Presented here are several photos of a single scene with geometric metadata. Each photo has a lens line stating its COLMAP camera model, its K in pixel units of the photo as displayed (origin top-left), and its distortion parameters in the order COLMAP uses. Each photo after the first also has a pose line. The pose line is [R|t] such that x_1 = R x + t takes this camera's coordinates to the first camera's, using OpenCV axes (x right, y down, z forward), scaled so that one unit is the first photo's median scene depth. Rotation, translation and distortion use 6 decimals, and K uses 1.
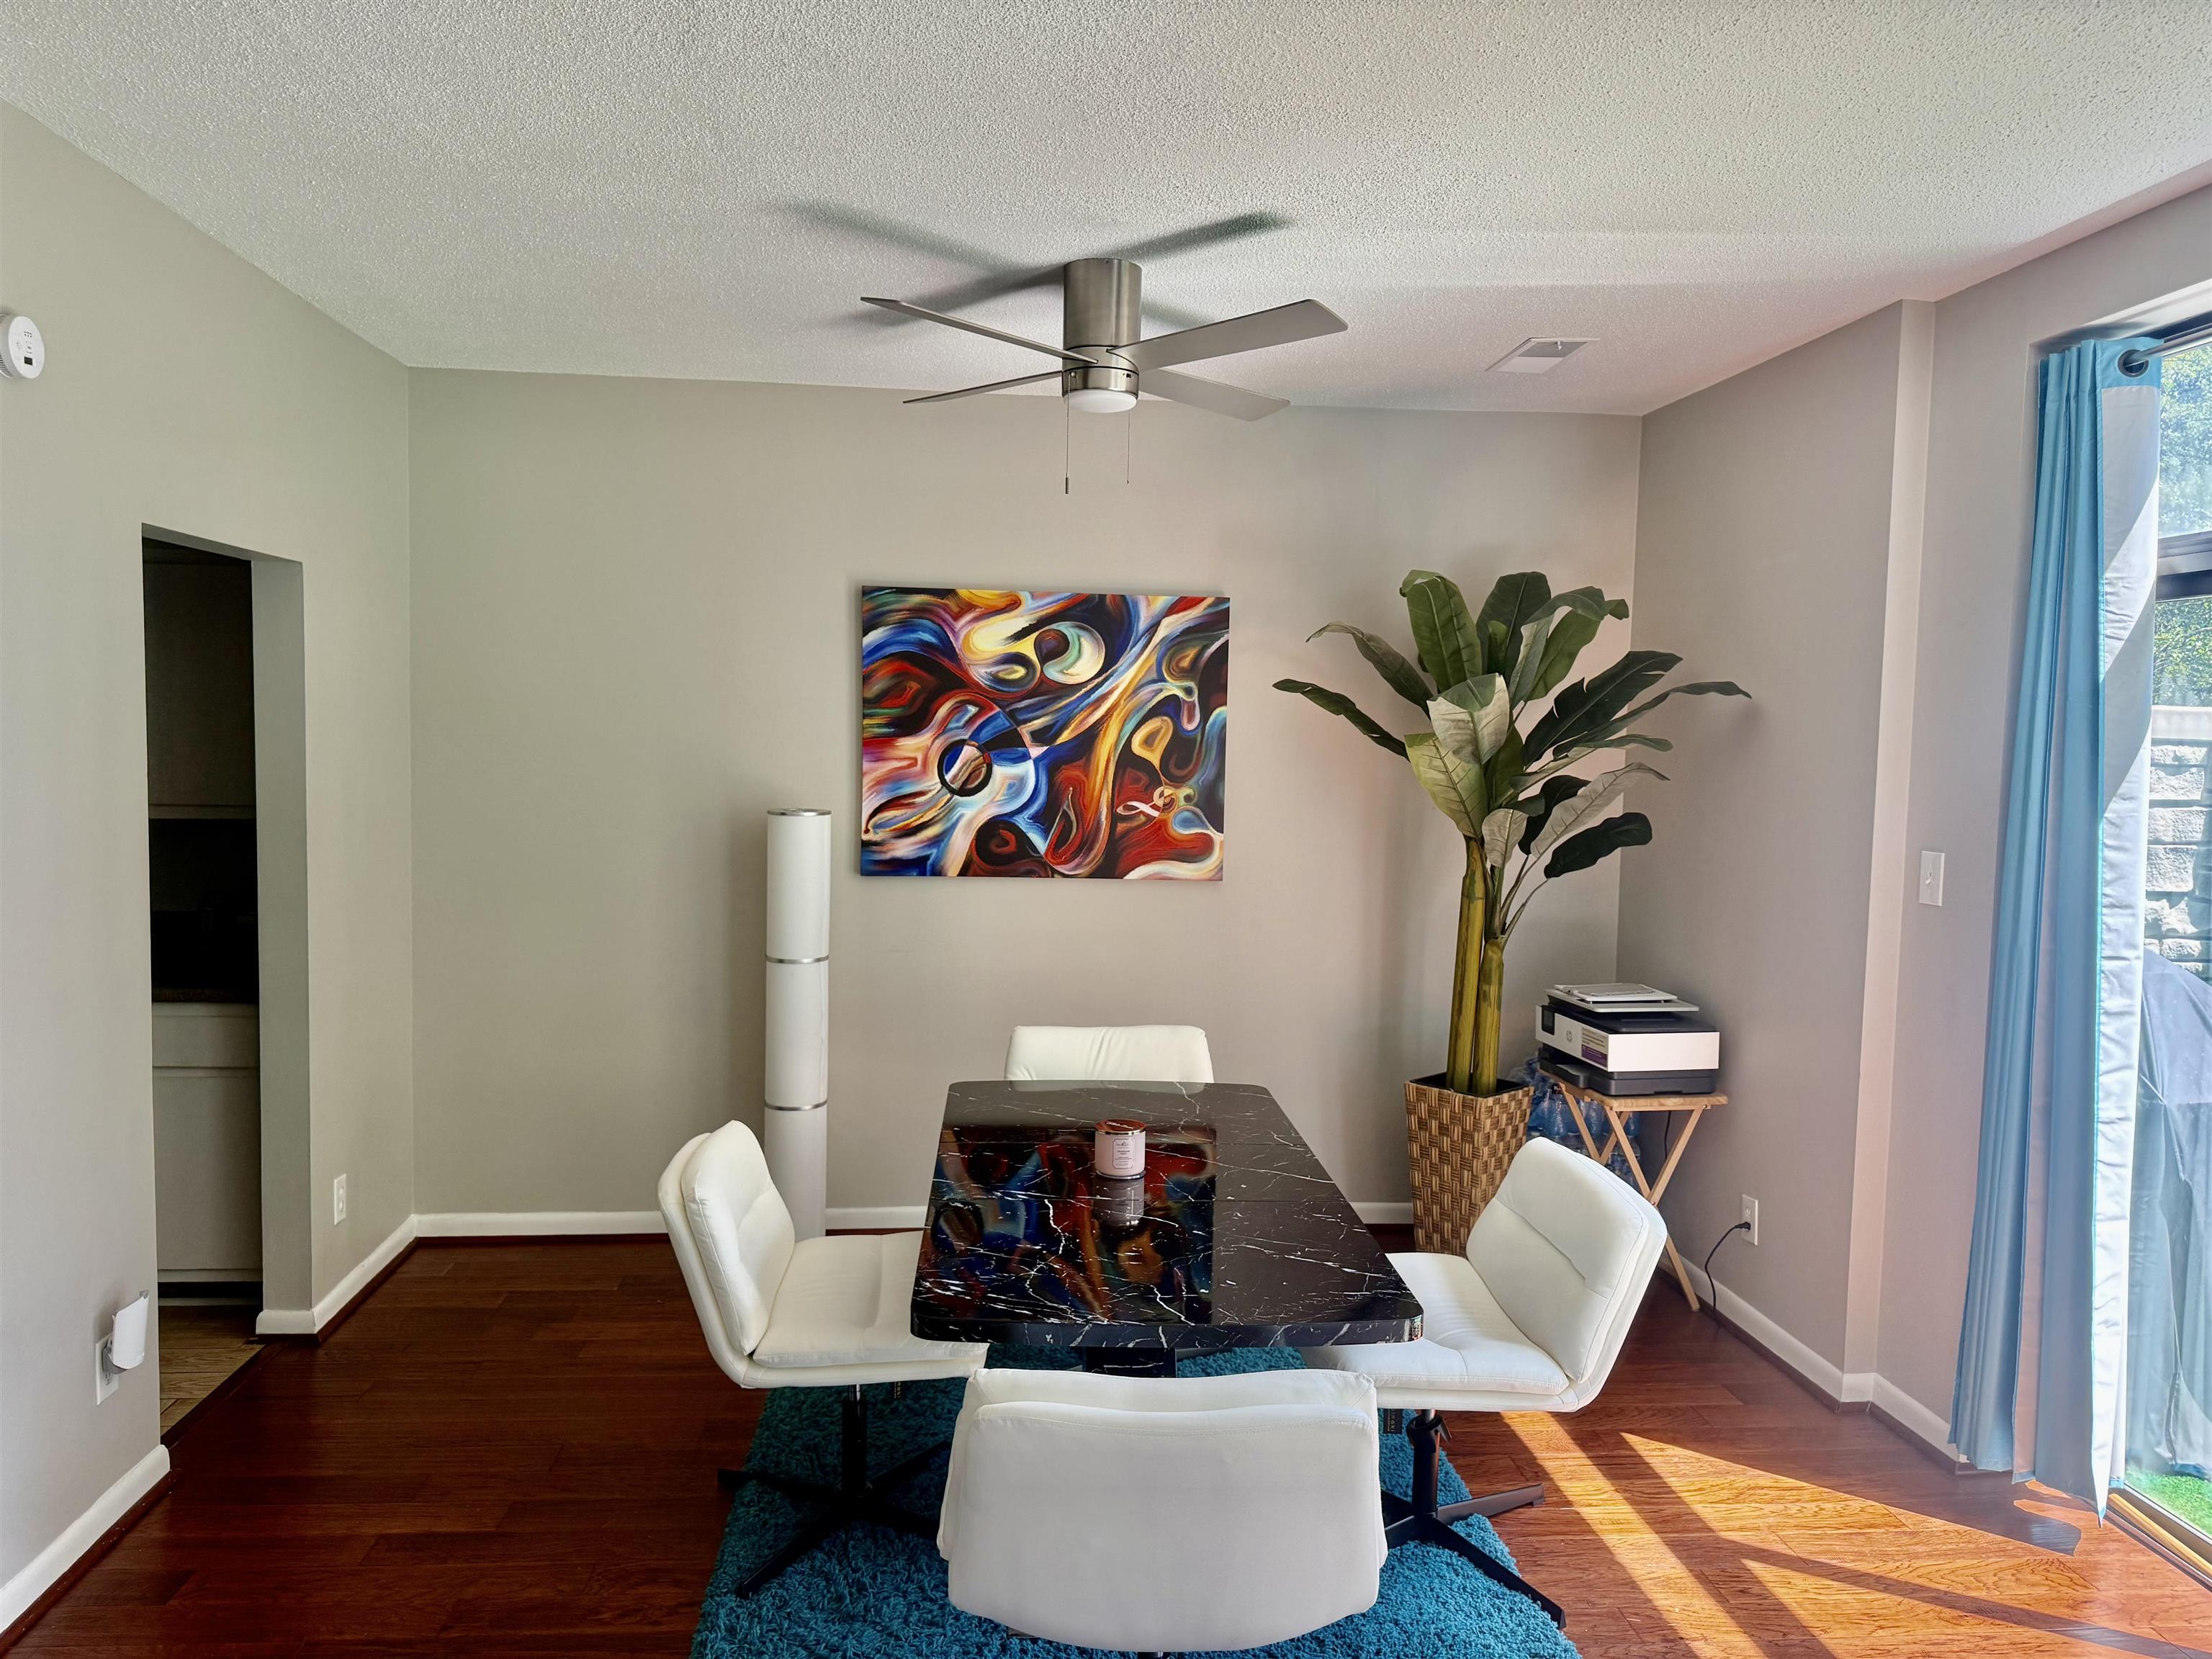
lens RADIAL K [[1557.2, 0, 1046.3], [0, 1557.2, 845.8], [0, 0, 1]] dist [0.023074, -0.034132]
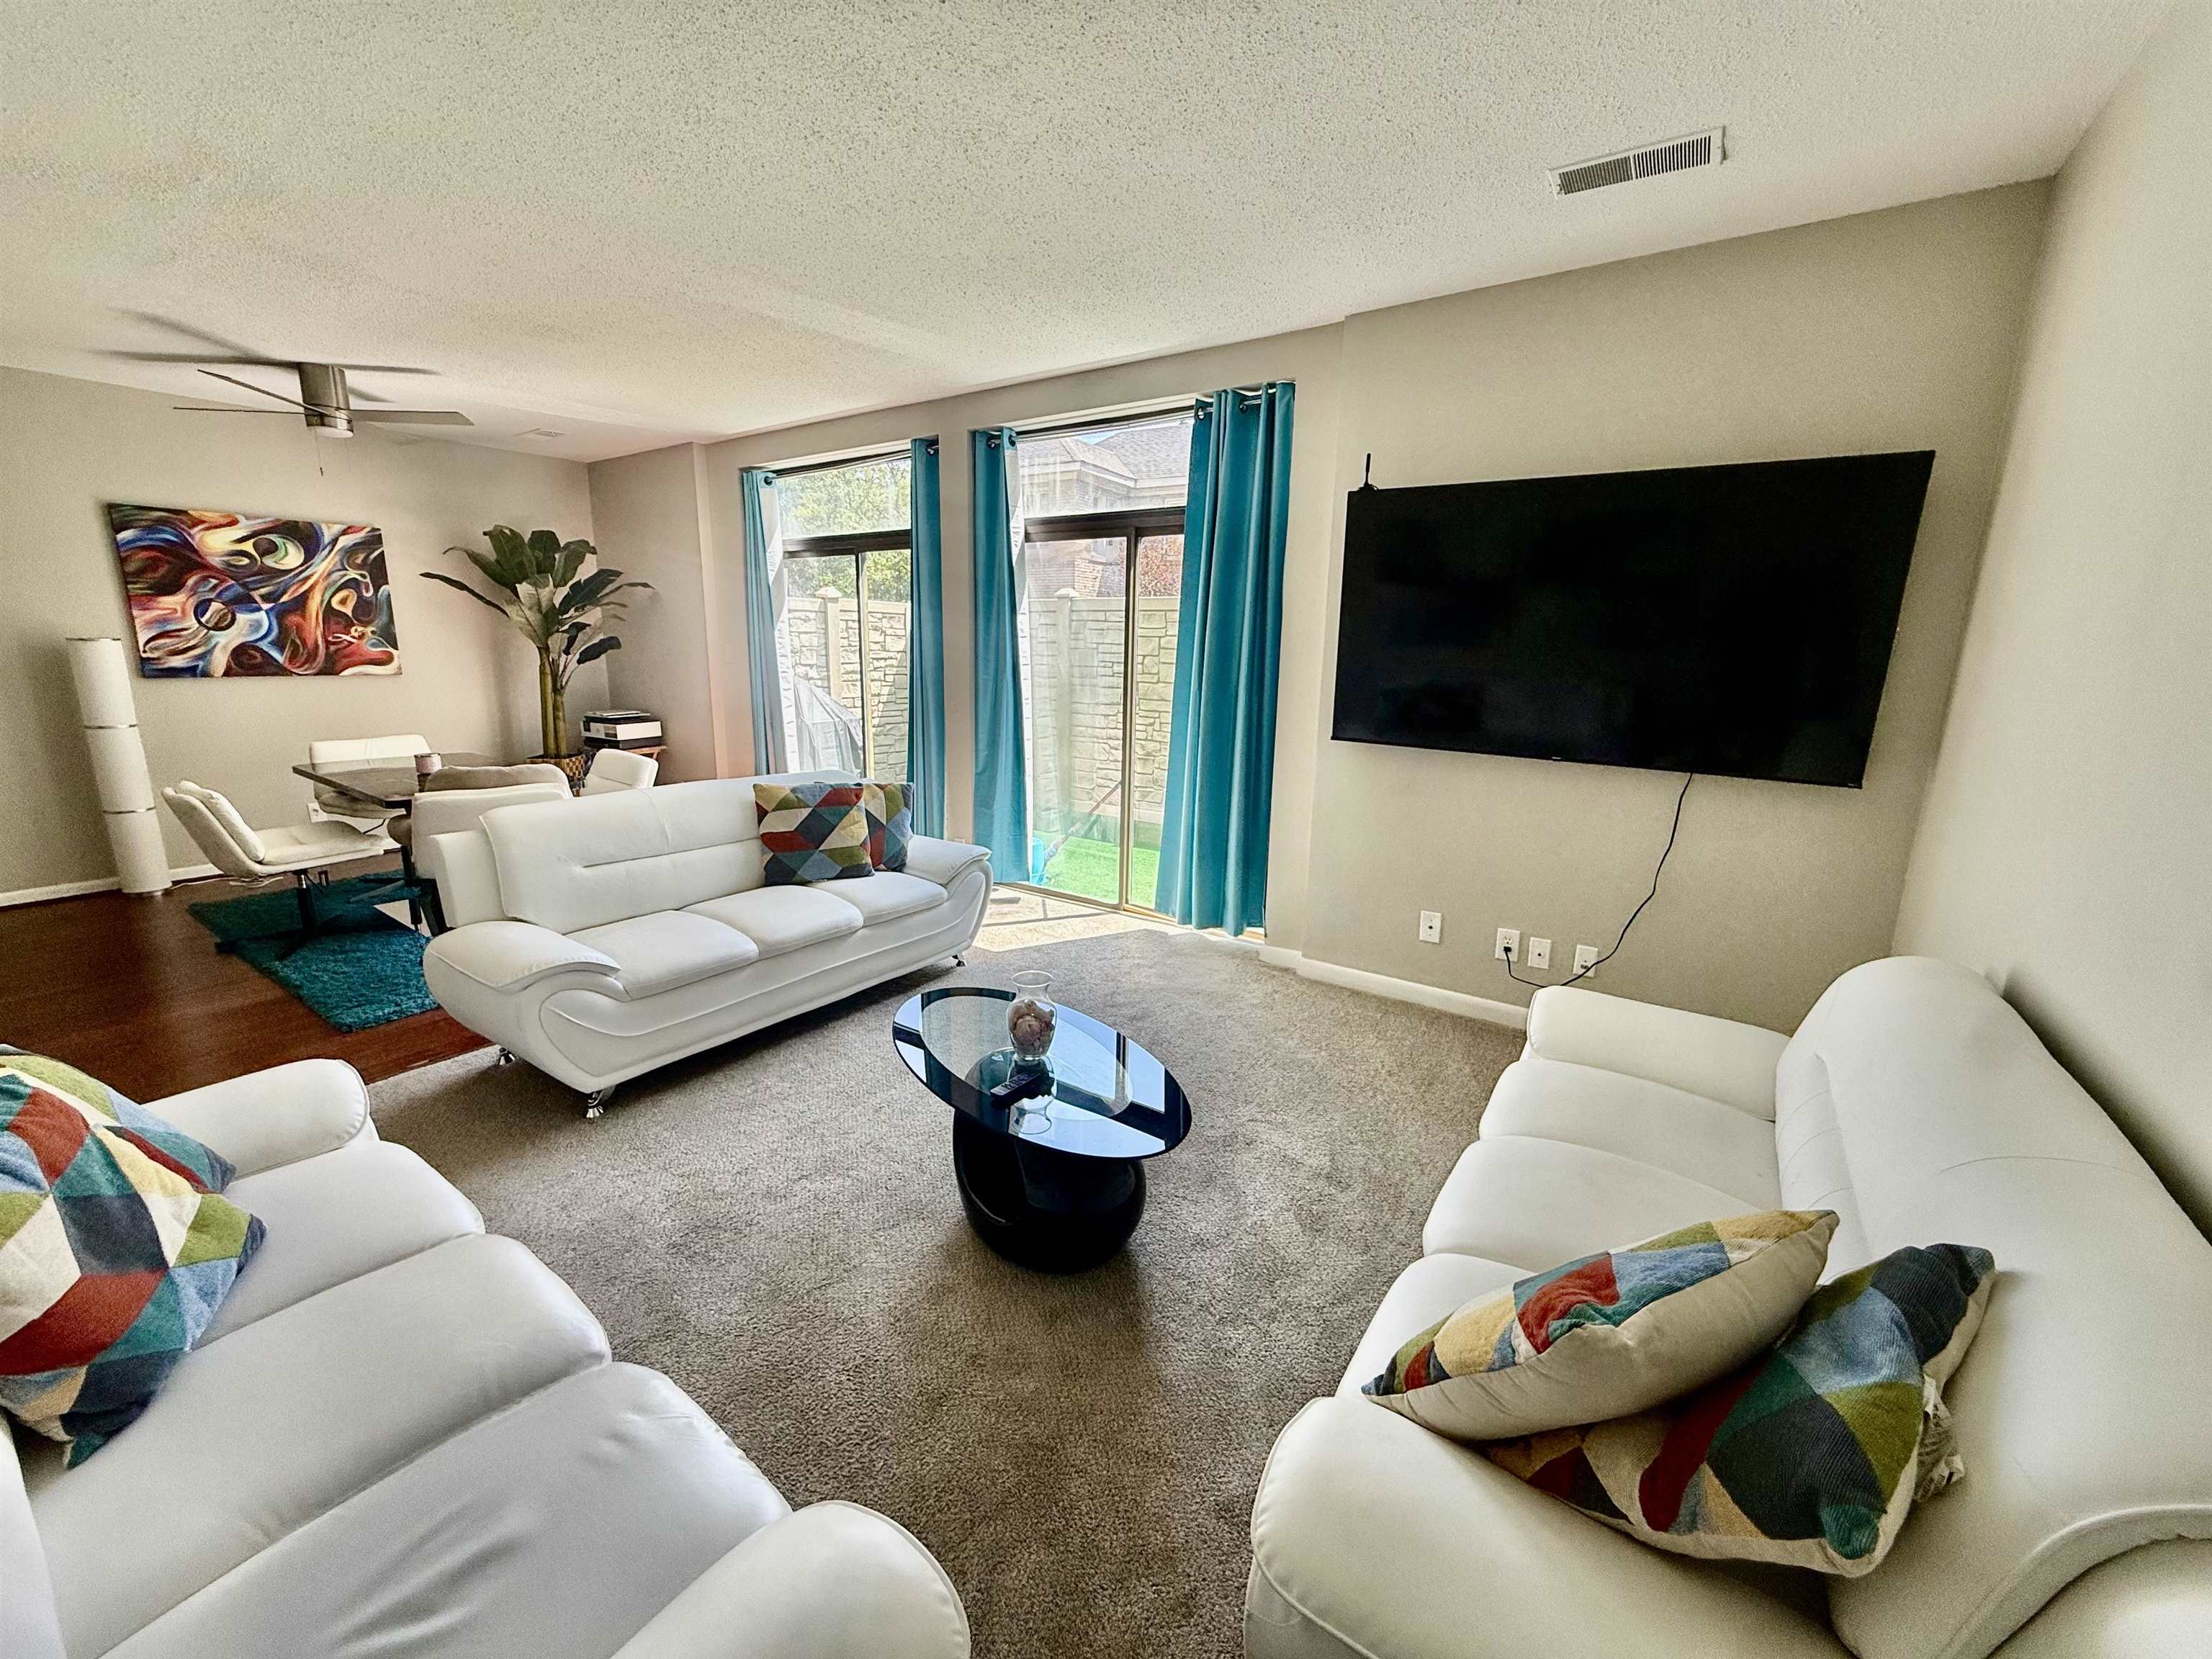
lens RADIAL K [[887.5, 0, 1104.9], [0, 887.5, 827.9], [0, 0, 1]] dist [-0.000349, -0.000809]
pose [[0.626688, -0.166572, 0.761259, -0.230019], [0.050128, 0.983481, 0.173930, 0.065379], [-0.777656, -0.070839, 0.624686, -0.452400]]
